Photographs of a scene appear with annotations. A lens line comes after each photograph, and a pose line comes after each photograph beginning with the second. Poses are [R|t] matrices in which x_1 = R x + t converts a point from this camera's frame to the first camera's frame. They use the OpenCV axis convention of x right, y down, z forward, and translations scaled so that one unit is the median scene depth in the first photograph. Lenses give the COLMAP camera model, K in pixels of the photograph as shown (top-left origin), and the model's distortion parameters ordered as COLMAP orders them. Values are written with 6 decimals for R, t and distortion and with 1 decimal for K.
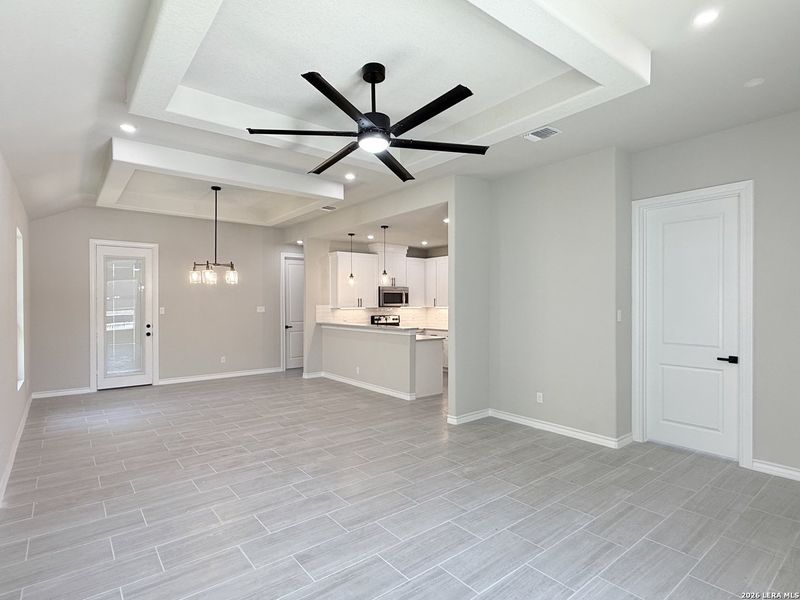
lens RADIAL K [[422.1, 0, 400.0], [0, 422.1, 300.0], [0, 0, 1]] dist [0.003195, 0.000118]
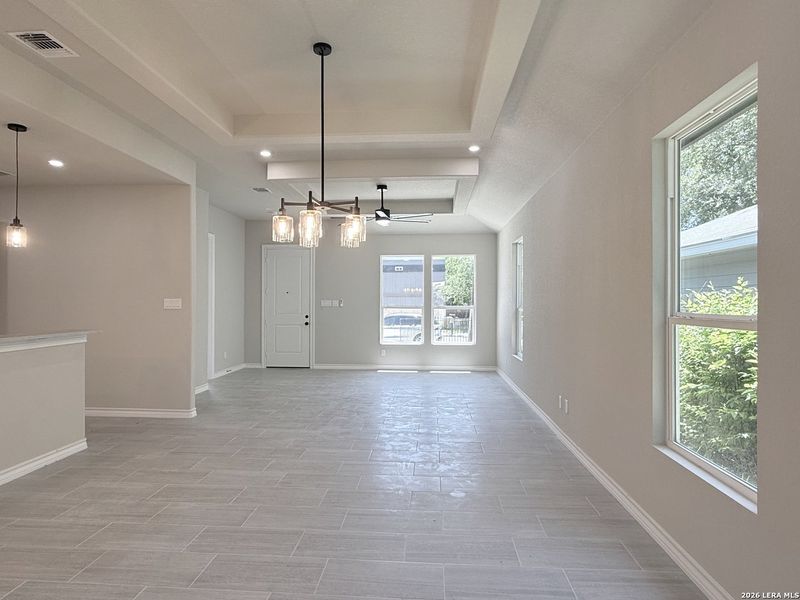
lens RADIAL K [[467.0, 0, 400.0], [0, 467.0, 300.0], [0, 0, 1]] dist [-0.000204, 0.000583]
pose [[-0.735435, 0.005468, 0.677573, -1.217561], [-0.003003, 0.999931, -0.011329, 0.046112], [-0.677588, -0.010366, -0.735368, 1.883806]]
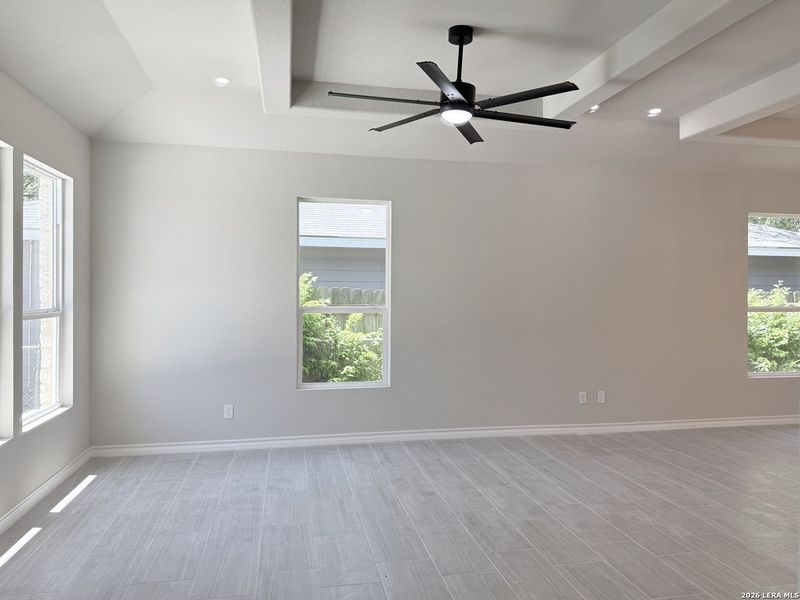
lens RADIAL K [[577.0, 0, 402.5], [0, 577.0, 282.0], [0, 0, 1]] dist [0.099938, -0.133230]
pose [[-0.457704, -0.018979, -0.888902, 0.801402], [0.001341, 0.999756, -0.022036, 0.022309], [0.889104, -0.011278, -0.457567, 1.041011]]
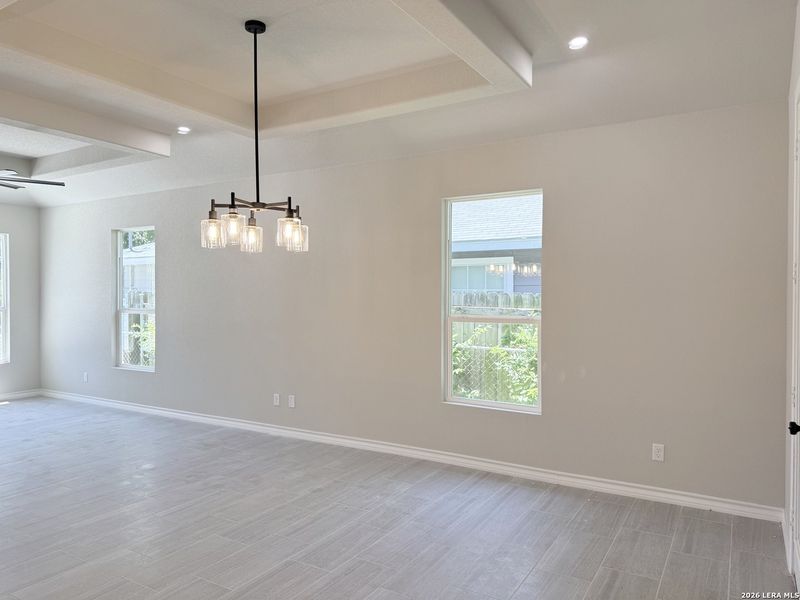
lens RADIAL K [[562.2, 0, 400.0], [0, 562.2, 300.0], [0, 0, 1]] dist [0.031763, -0.001783]
pose [[-0.939370, 0.004674, -0.342874, -0.529968], [0.002905, 0.999980, 0.005675, 0.016359], [0.342894, 0.004335, -0.939364, 2.252156]]
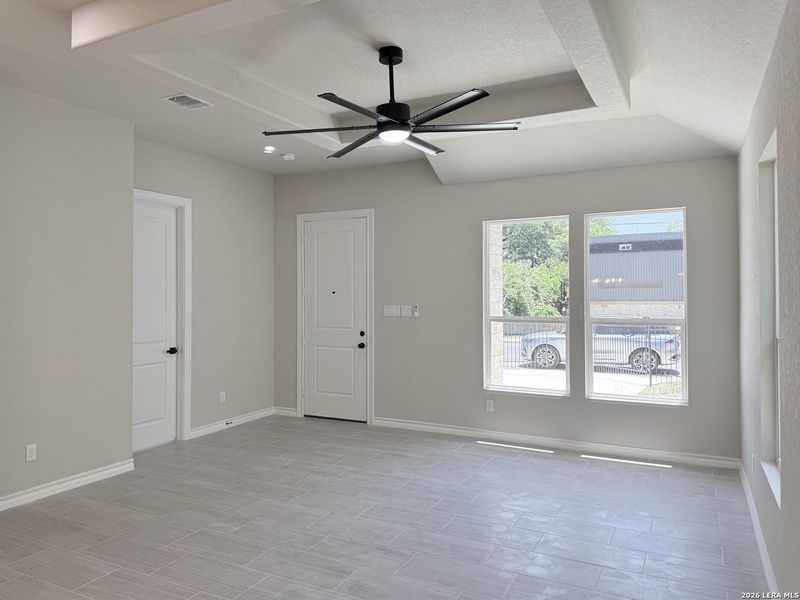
lens RADIAL K [[577.0, 0, 402.5], [0, 577.0, 282.0], [0, 0, 1]] dist [0.099938, -0.133230]
pose [[-0.412585, 0.023356, 0.910620, -0.866750], [-0.001097, 0.999658, -0.026136, -0.001222], [-0.910919, -0.011782, -0.412418, 1.058154]]
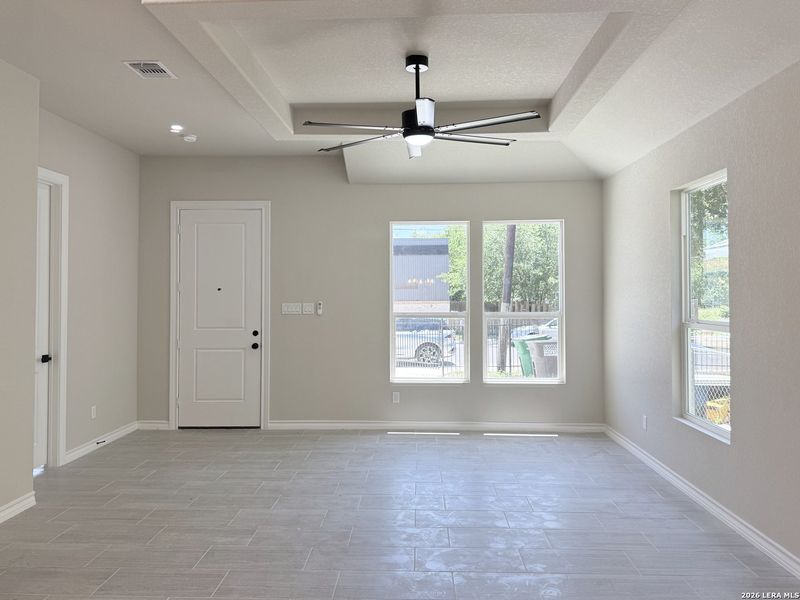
lens RADIAL K [[596.6, 0, 401.2], [0, 596.6, 279.4], [0, 0, 1]] dist [0.086554, -0.094016]
pose [[-0.757334, 0.021122, 0.652686, -0.659826], [0.000889, 0.999509, -0.031315, 0.009259], [-0.653027, -0.023135, -0.756981, 1.459075]]
